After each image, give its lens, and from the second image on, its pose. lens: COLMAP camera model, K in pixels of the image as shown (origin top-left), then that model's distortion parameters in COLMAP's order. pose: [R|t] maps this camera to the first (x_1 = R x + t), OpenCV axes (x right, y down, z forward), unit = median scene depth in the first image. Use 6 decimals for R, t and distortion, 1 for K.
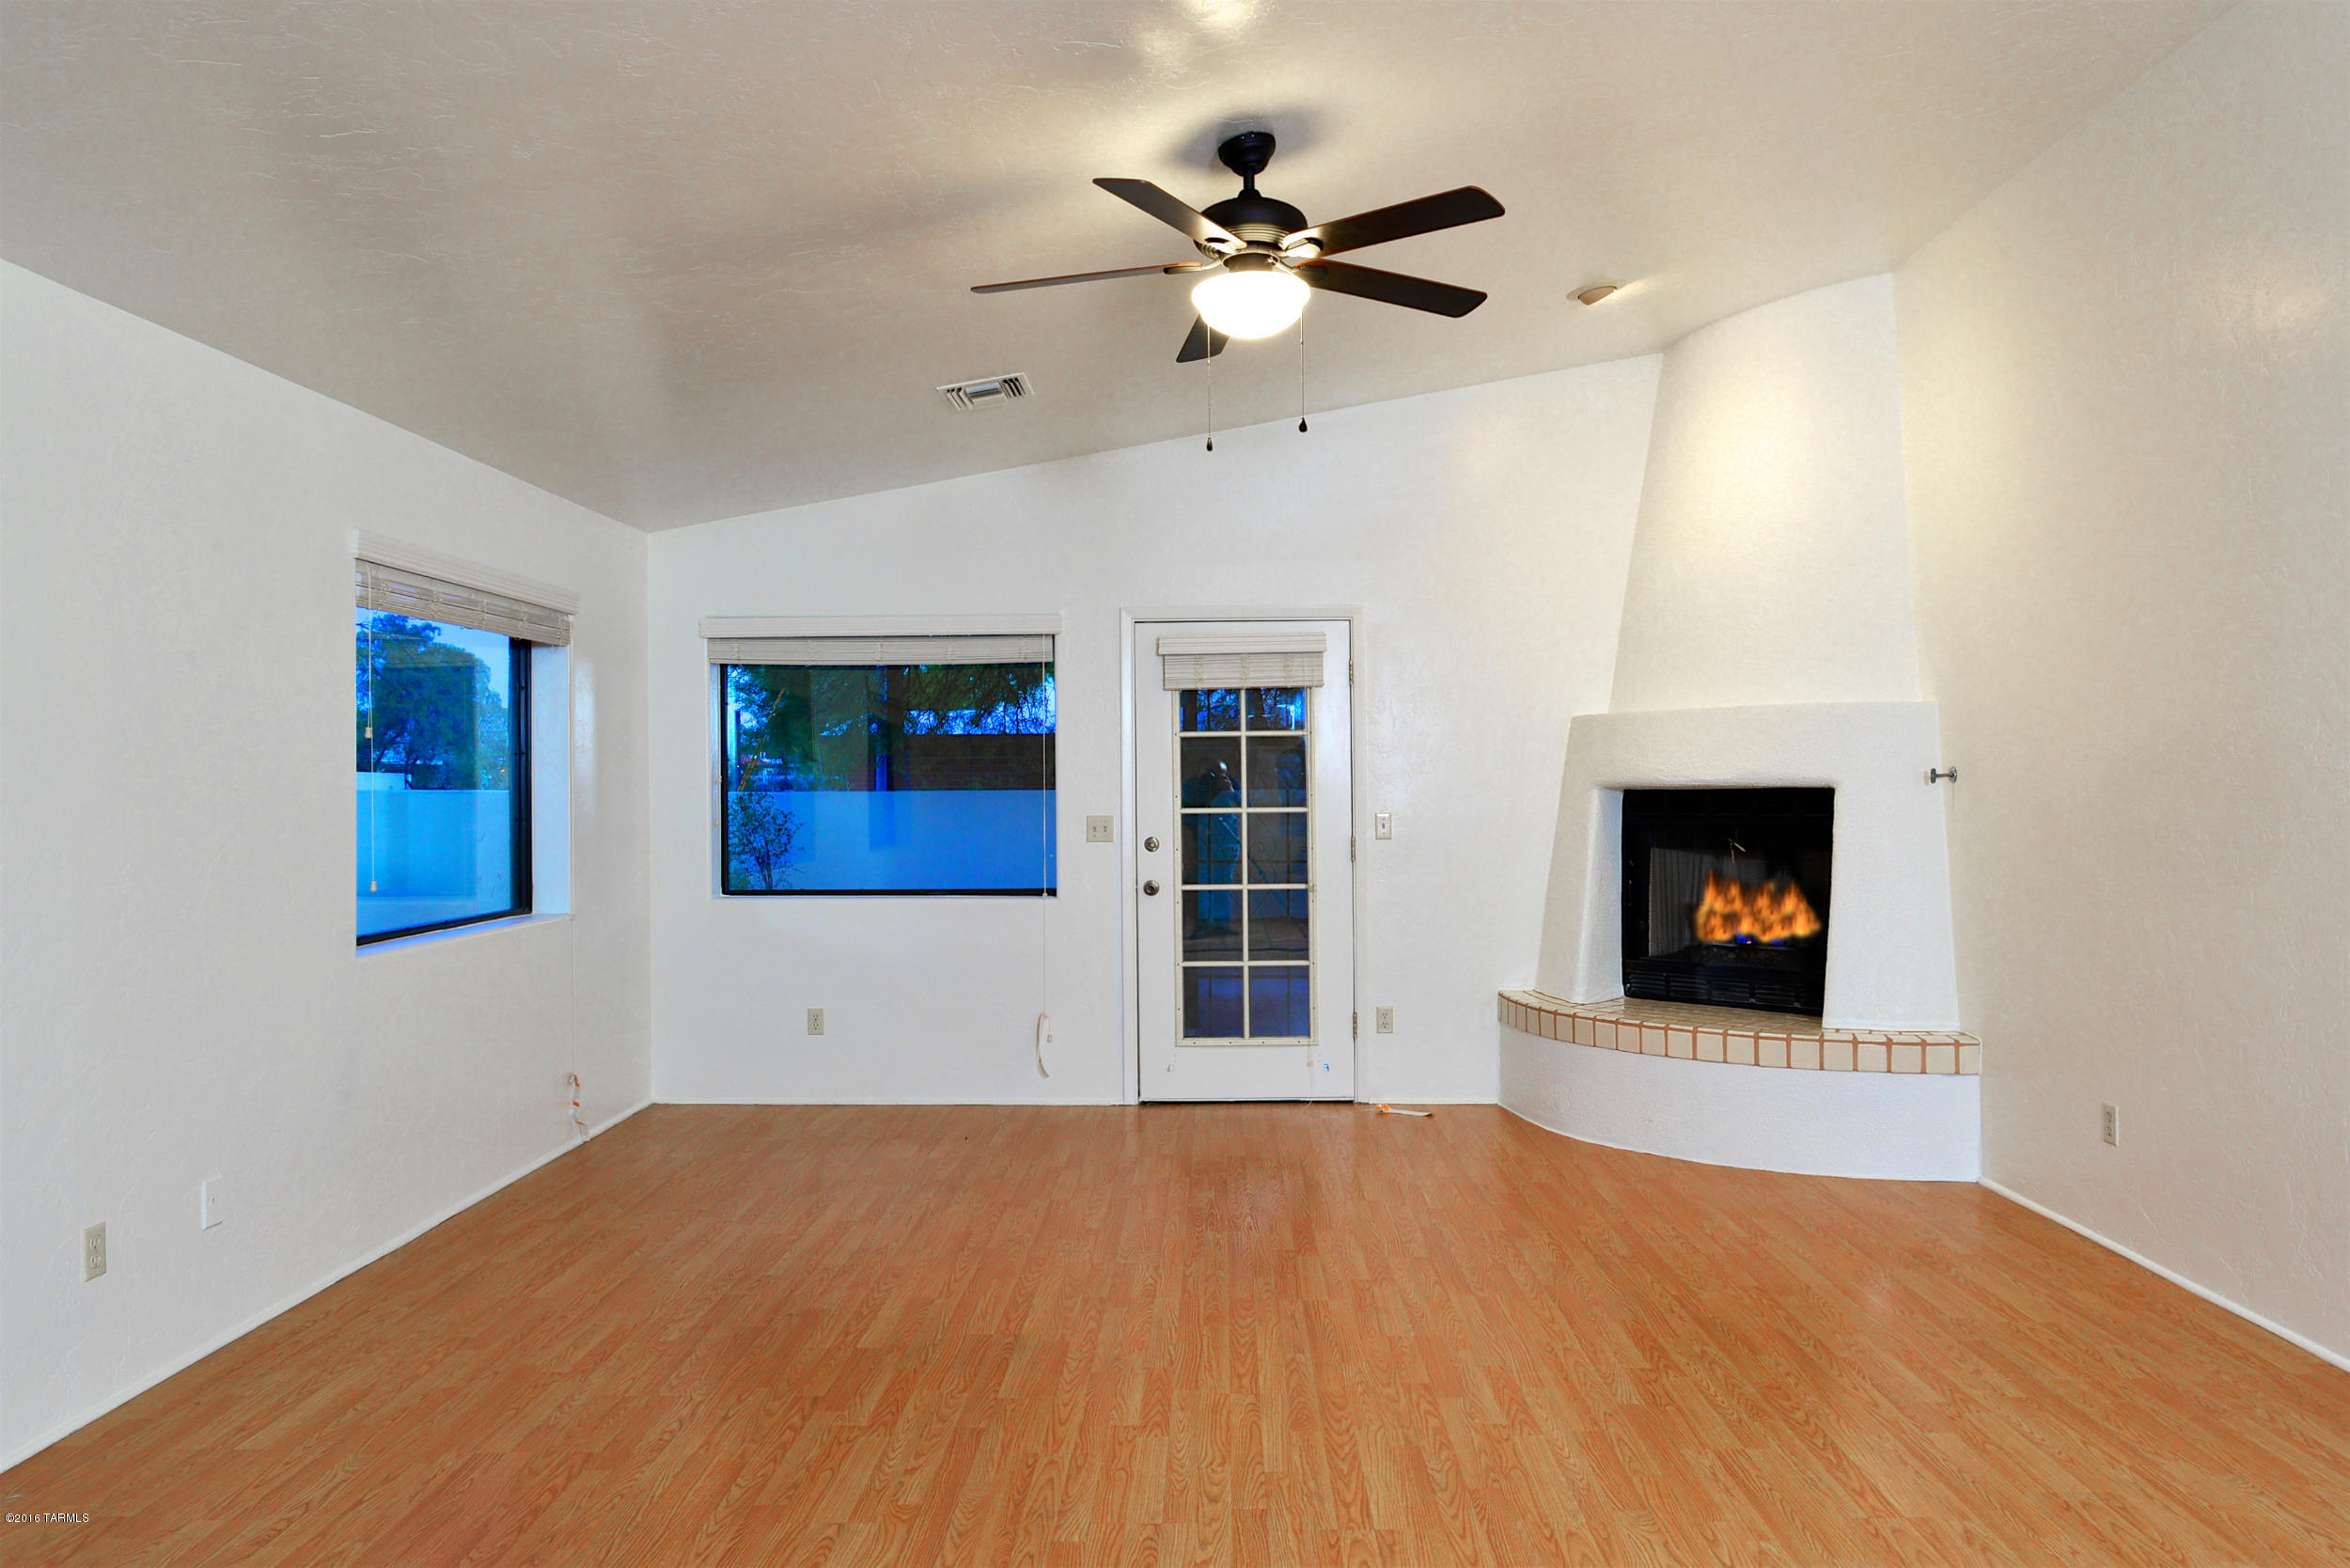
lens RADIAL K [[1588.0, 0, 1182.1], [0, 1588.0, 784.0], [0, 0, 1]] dist [-0.007533, -0.005226]
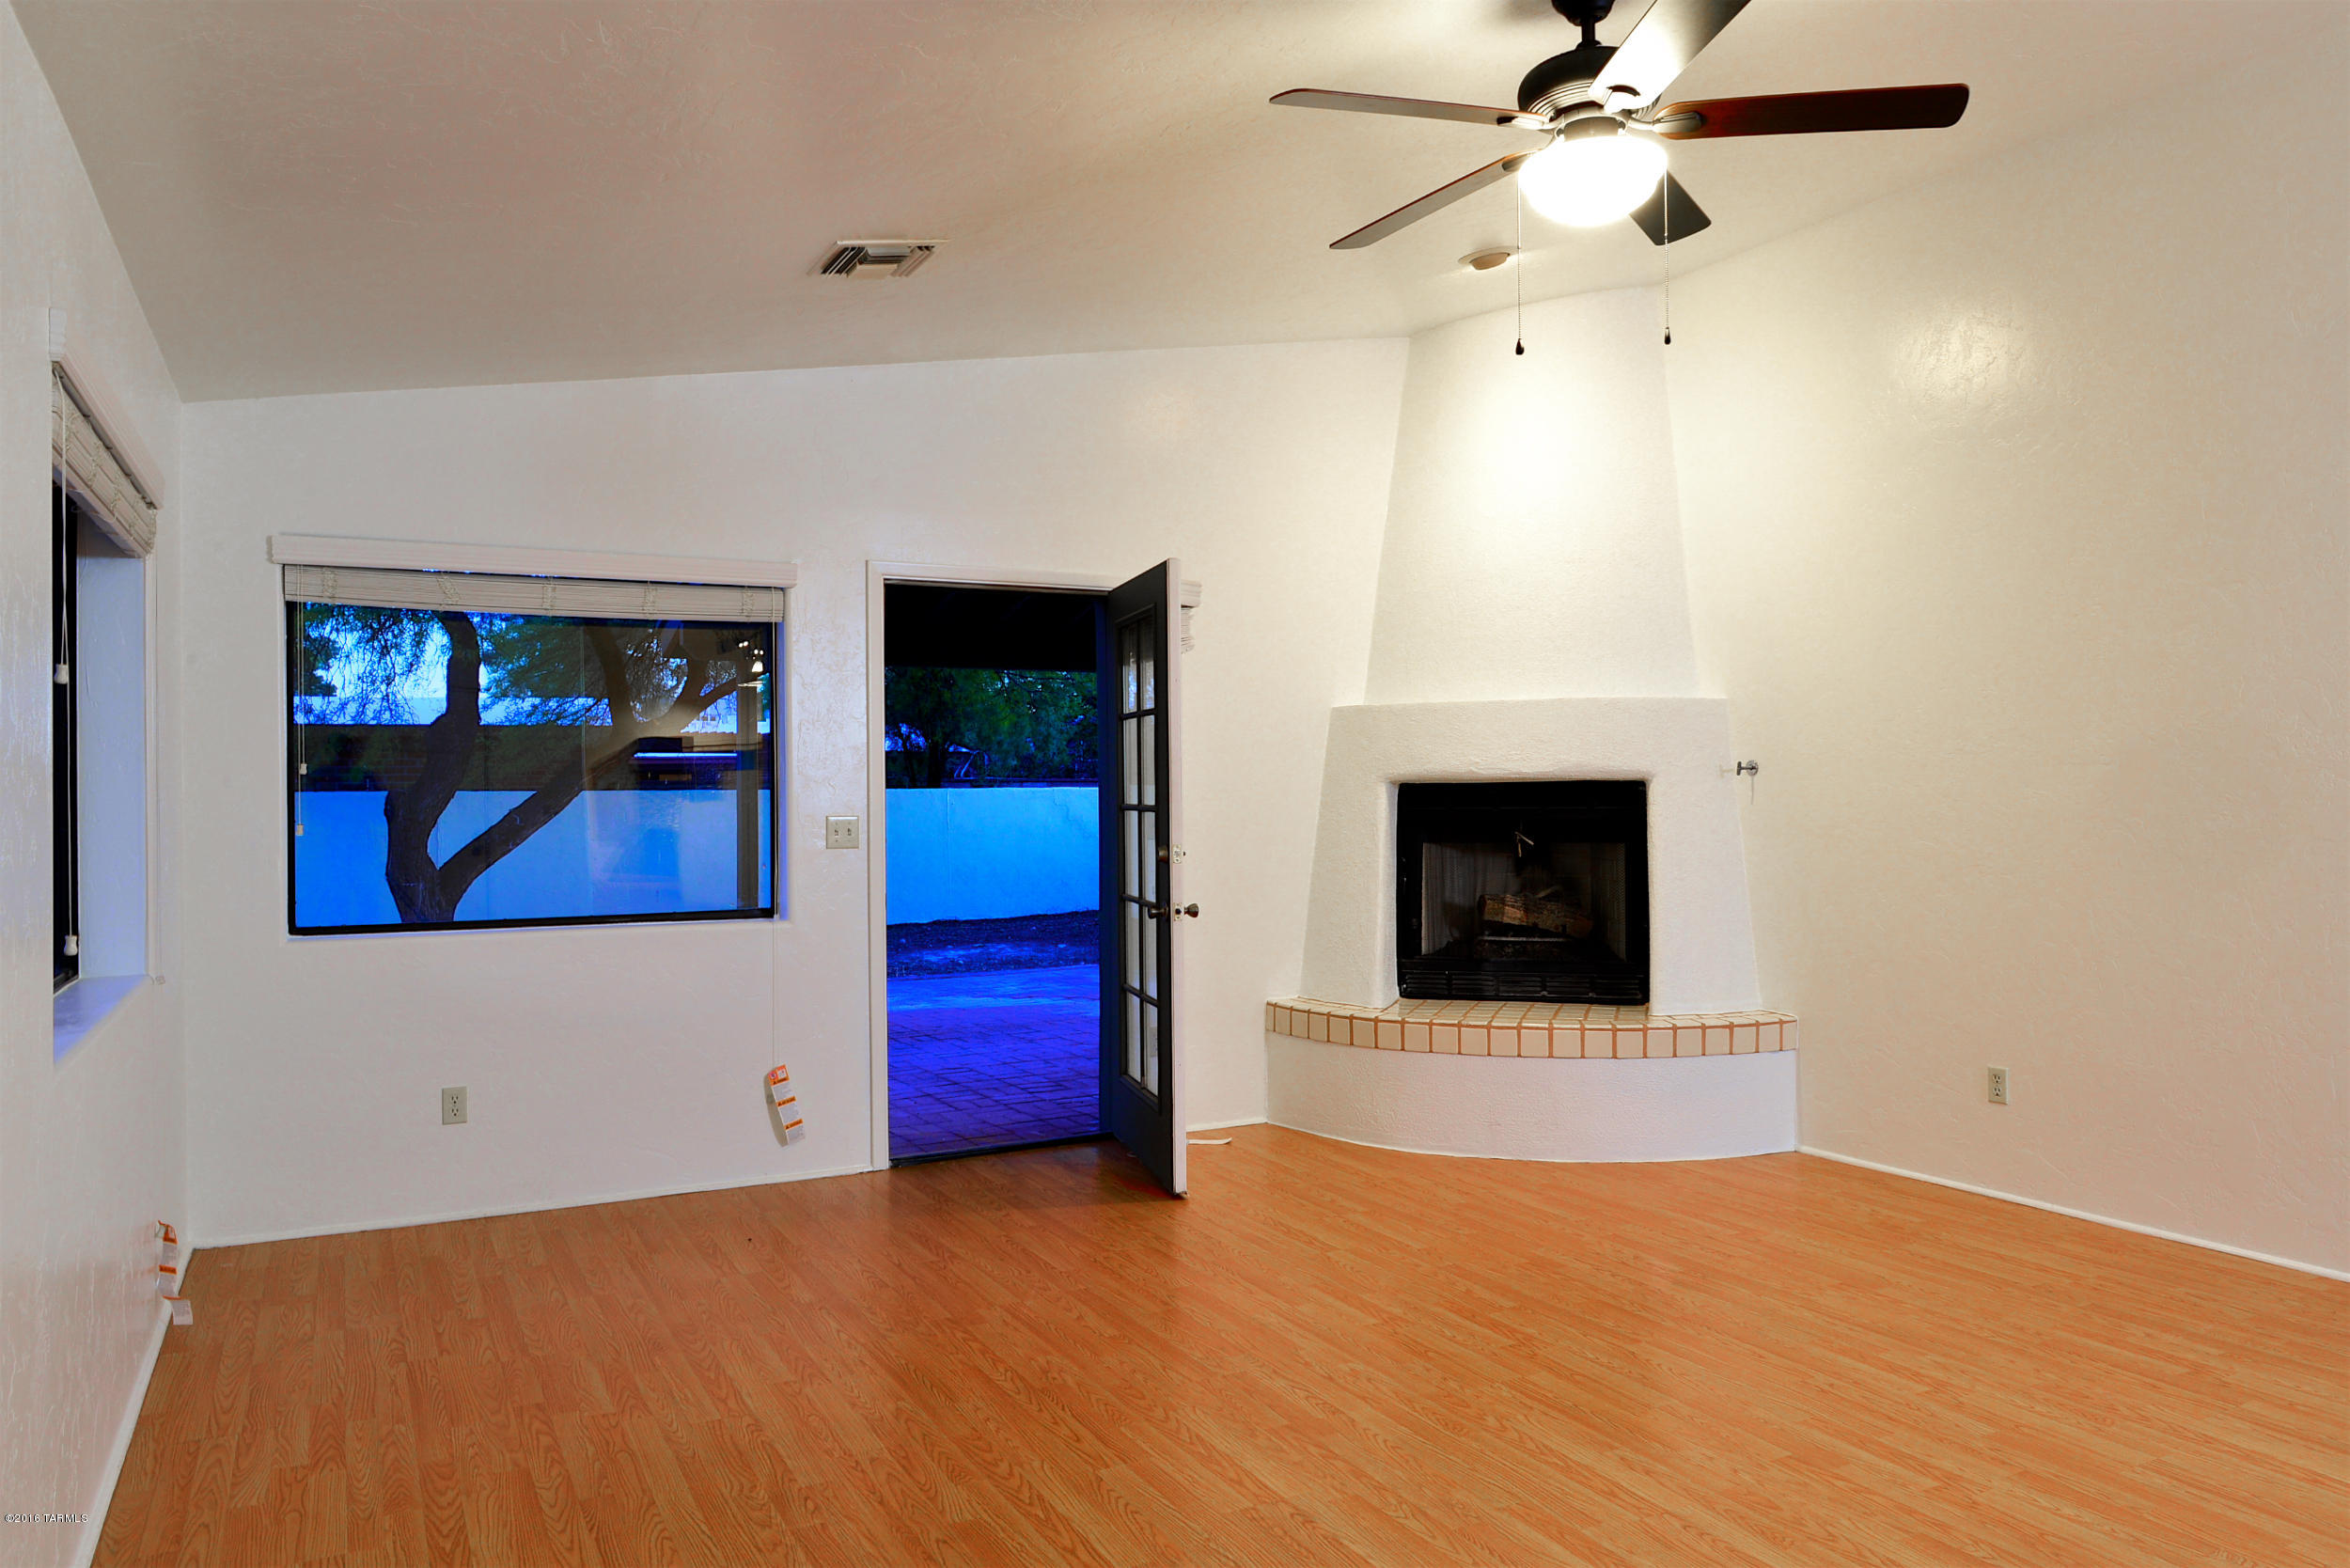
lens RADIAL K [[1588.0, 0, 1175.2], [0, 1588.0, 781.0], [0, 0, 1]] dist [-0.007533, -0.005226]
pose [[0.872642, 0.001947, 0.488357, -0.496682], [0.000305, 0.999990, -0.004531, 0.009817], [-0.488361, 0.004103, 0.872632, 0.354933]]
